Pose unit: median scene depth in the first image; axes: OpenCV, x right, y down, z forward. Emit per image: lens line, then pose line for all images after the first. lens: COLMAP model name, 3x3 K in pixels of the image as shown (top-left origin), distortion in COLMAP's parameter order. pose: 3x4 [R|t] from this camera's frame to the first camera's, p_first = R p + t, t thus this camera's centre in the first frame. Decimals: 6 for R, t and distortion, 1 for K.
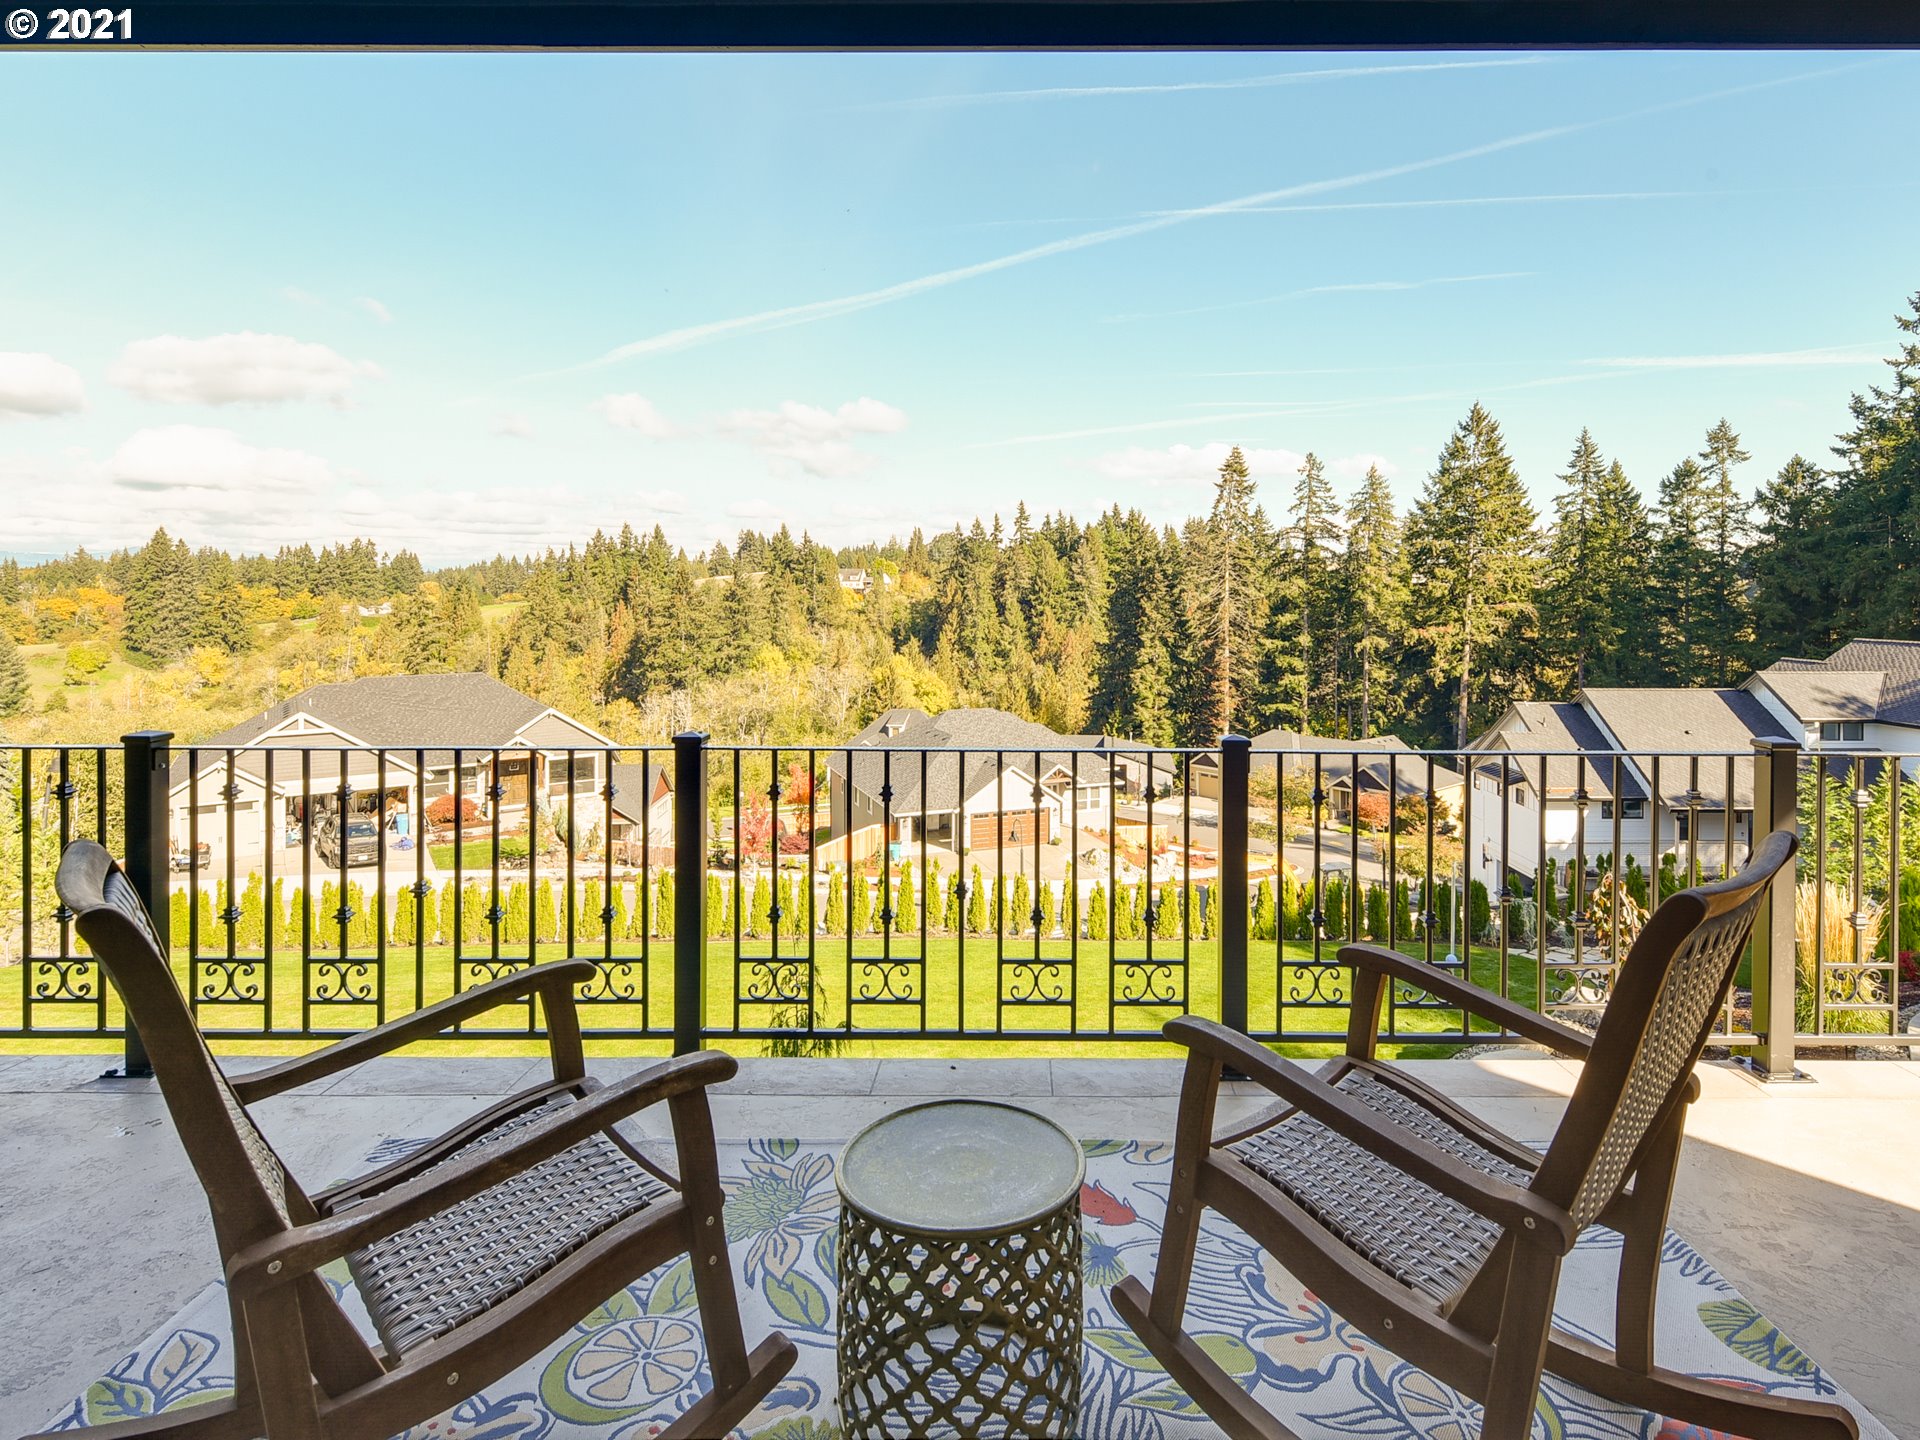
lens RADIAL K [[1021.1, 0, 1009.7], [0, 1021.1, 597.9], [0, 0, 1]] dist [-0.001856, -0.000319]
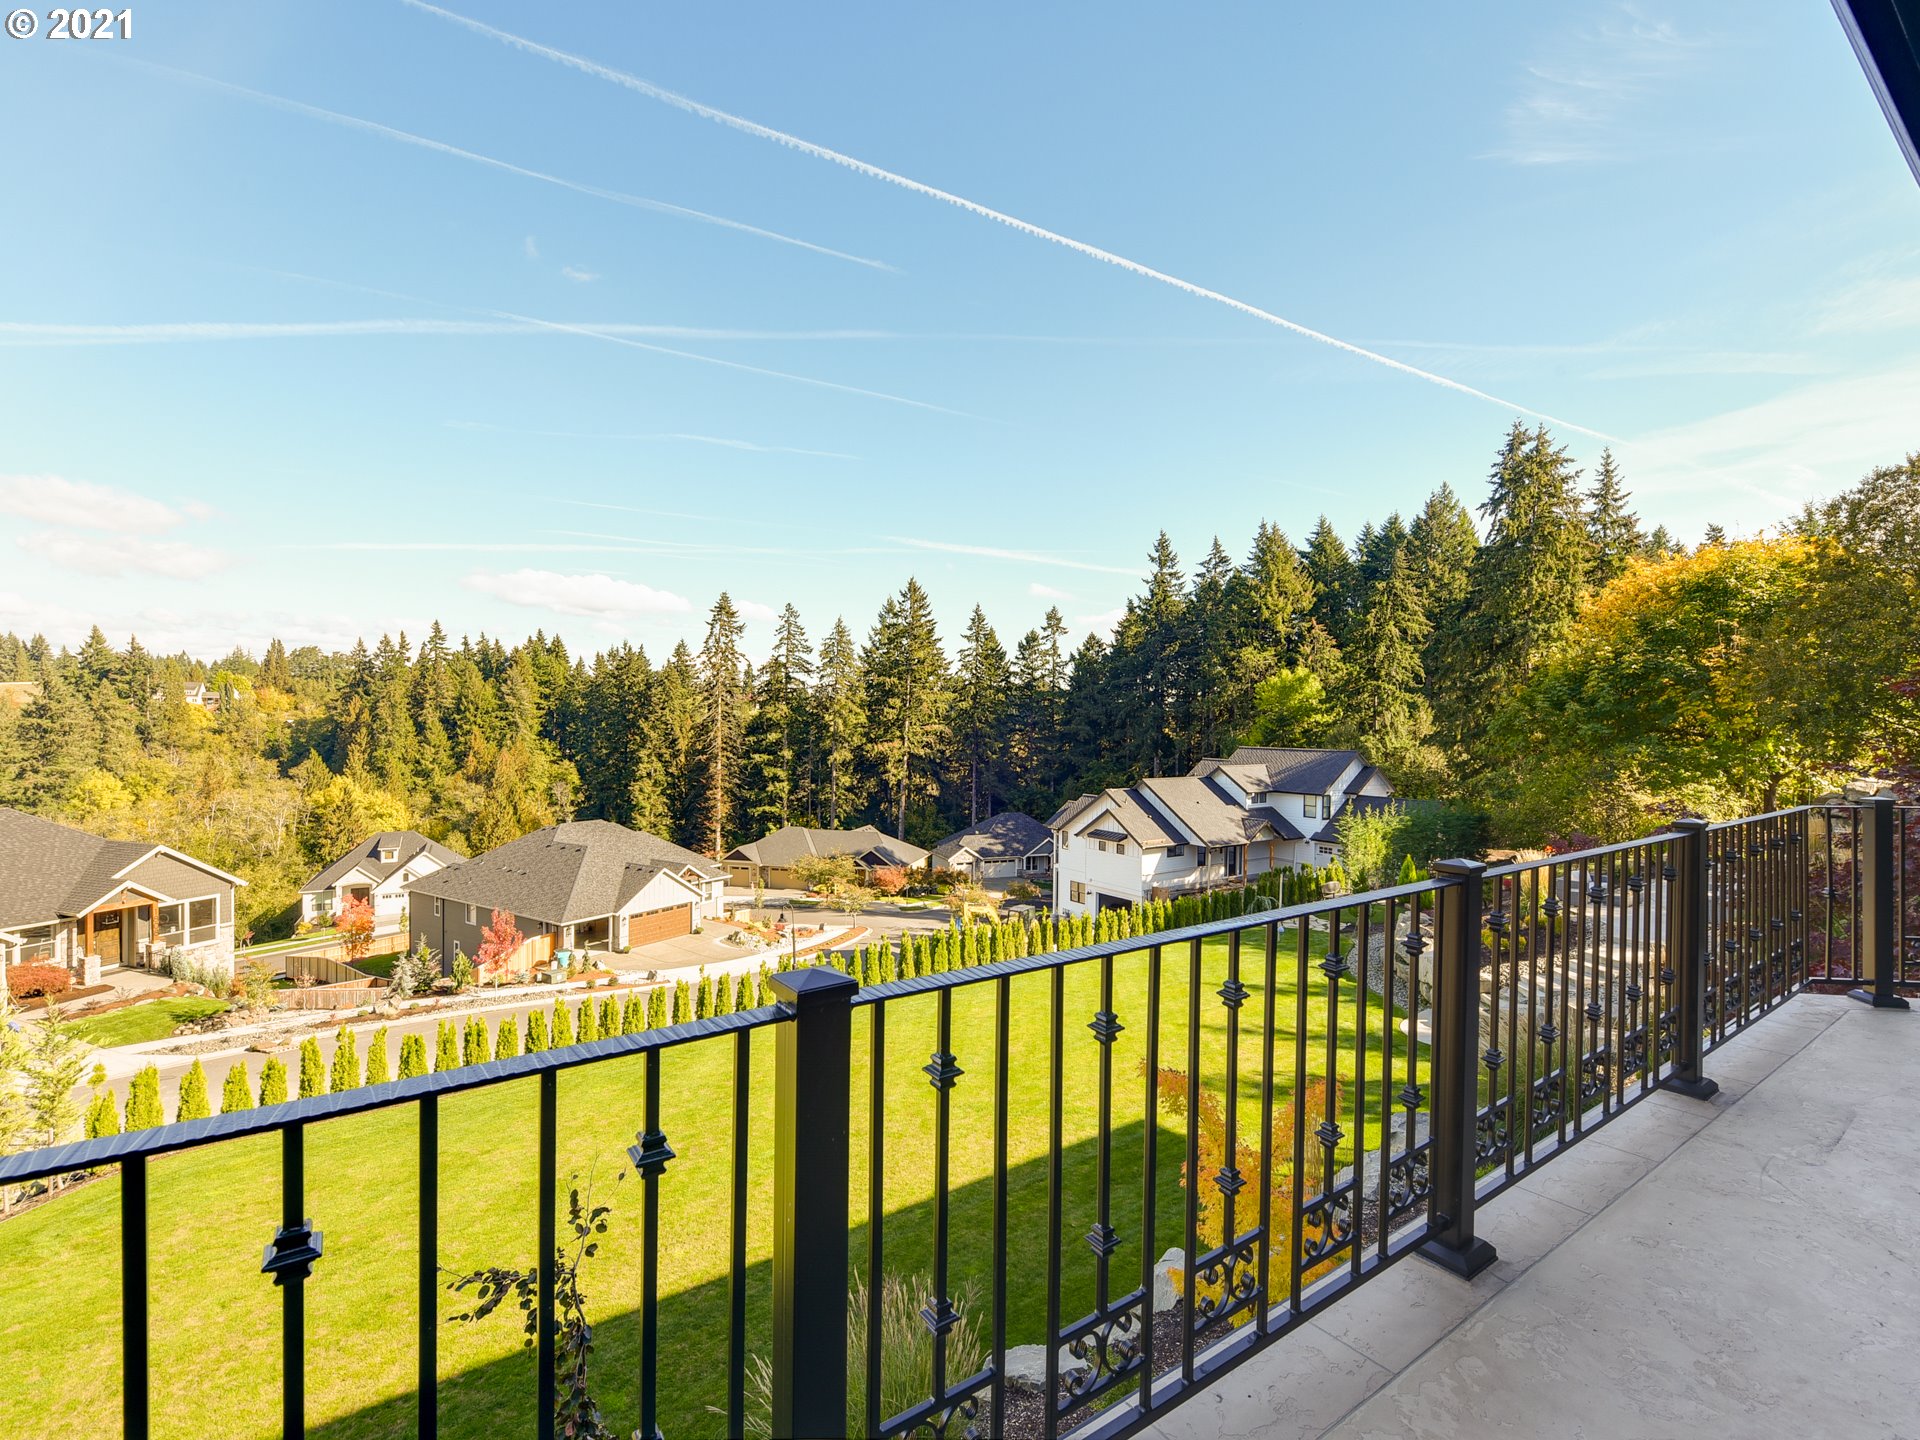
lens RADIAL K [[868.0, 0, 963.3], [0, 868.0, 731.6], [0, 0, 1]] dist [0.003283, -0.000466]
pose [[0.814614, 0.000903, 0.580003, -0.141453], [-0.008806, 0.999903, 0.010811, 0.000578], [-0.579937, -0.013915, 0.814542, 0.015796]]
